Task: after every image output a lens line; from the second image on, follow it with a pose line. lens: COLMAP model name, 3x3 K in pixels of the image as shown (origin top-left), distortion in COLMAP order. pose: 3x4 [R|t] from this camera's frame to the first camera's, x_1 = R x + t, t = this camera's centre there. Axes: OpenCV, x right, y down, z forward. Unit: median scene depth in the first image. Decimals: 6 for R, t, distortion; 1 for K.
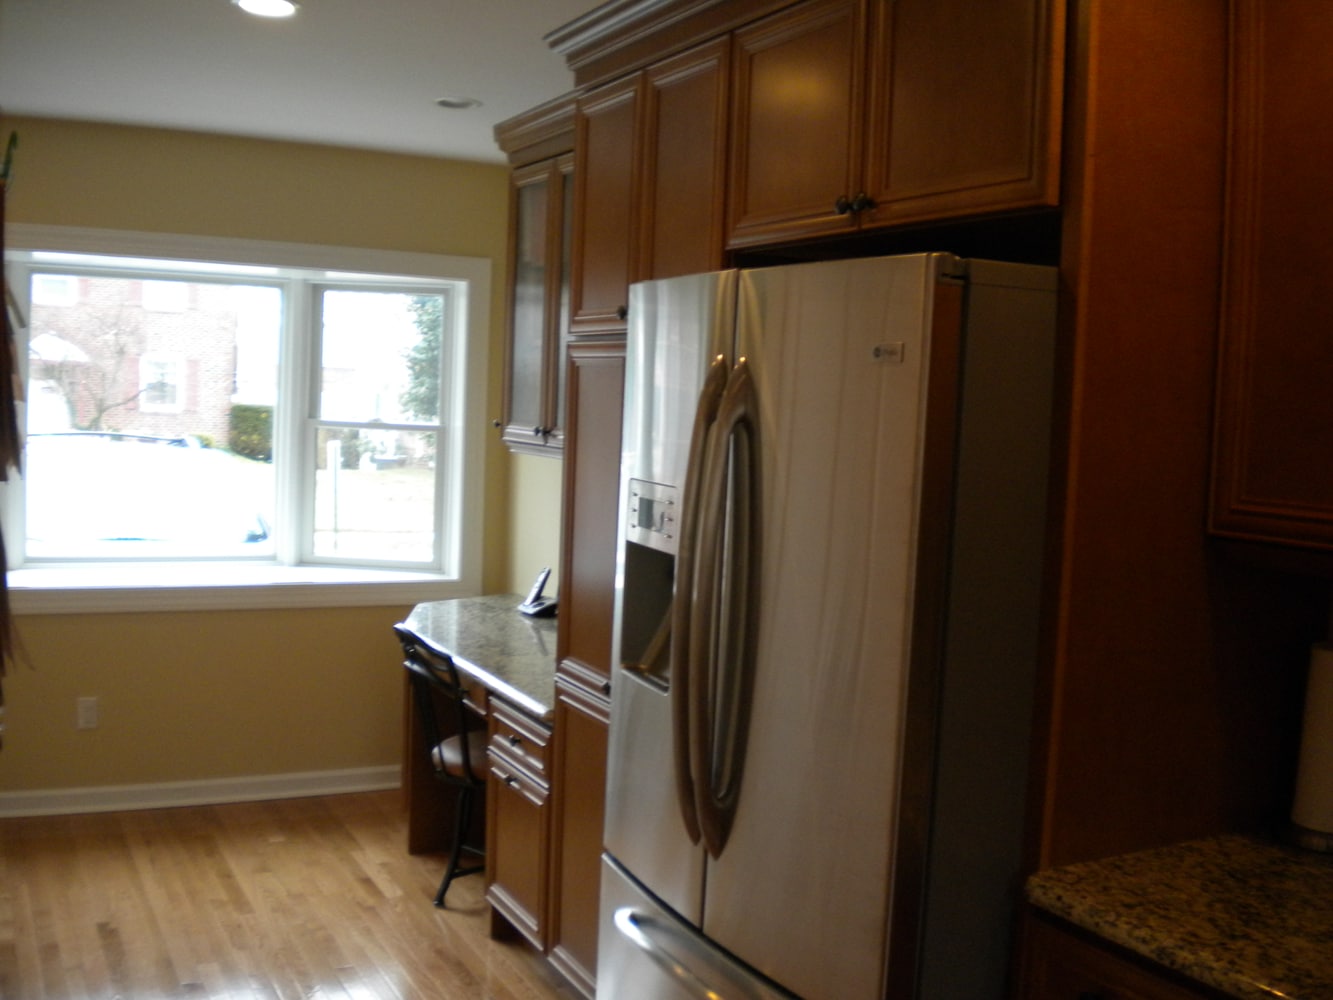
lens RADIAL K [[1417.1, 0, 670.3], [0, 1417.1, 499.6], [0, 0, 1]] dist [-0.065689, -0.153765]
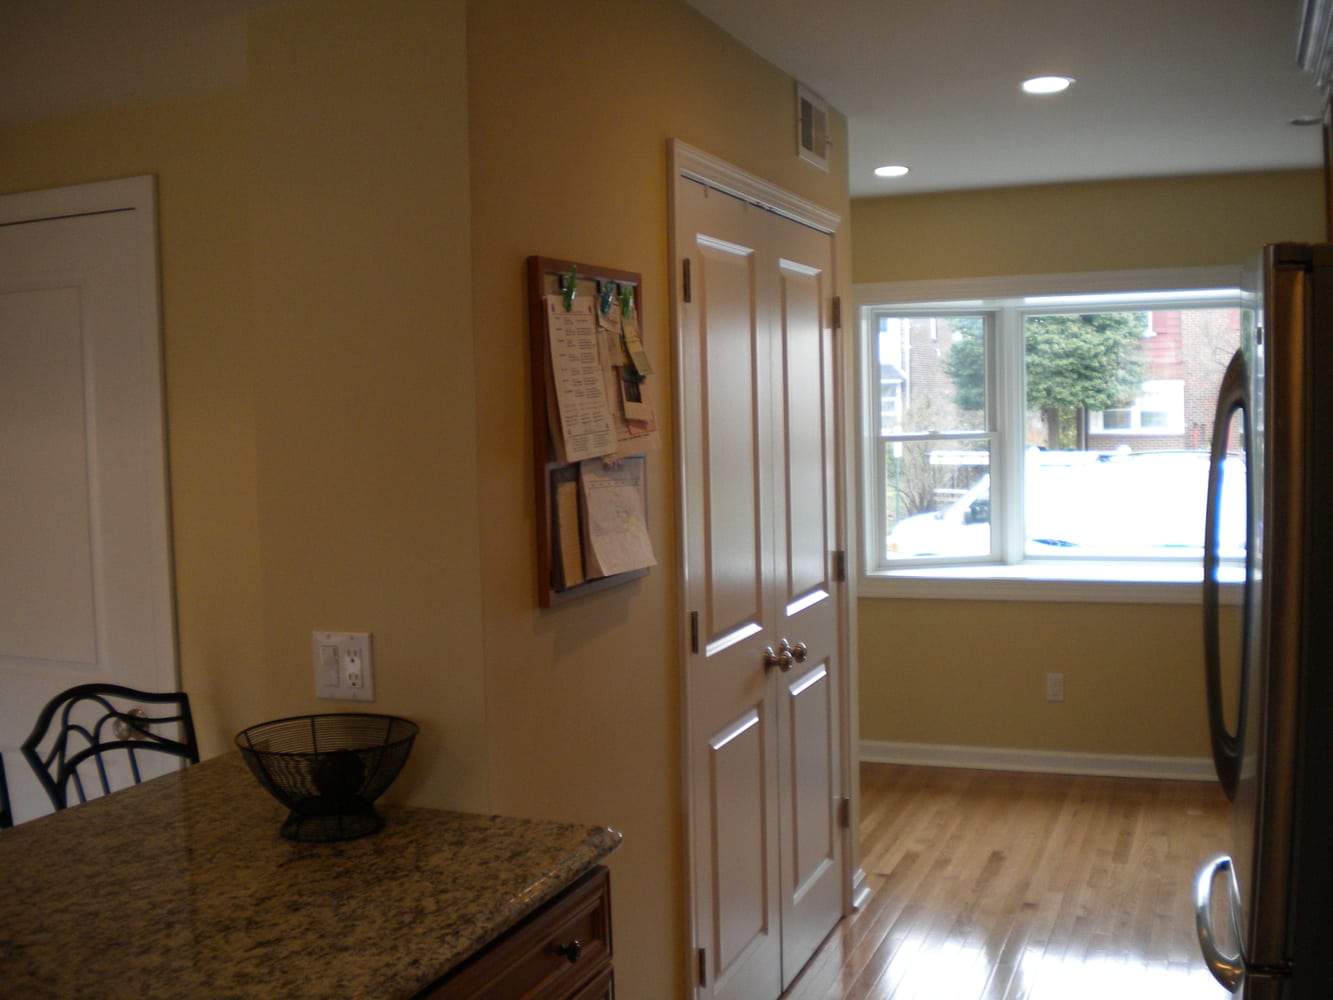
lens RADIAL K [[1417.1, 0, 670.3], [0, 1417.1, 499.6], [0, 0, 1]] dist [-0.065689, -0.153765]
pose [[0.651509, -0.015114, -0.758491, 0.310377], [0.003840, 0.999854, -0.016625, 0.015885], [0.758632, 0.007918, 0.651472, -0.023421]]
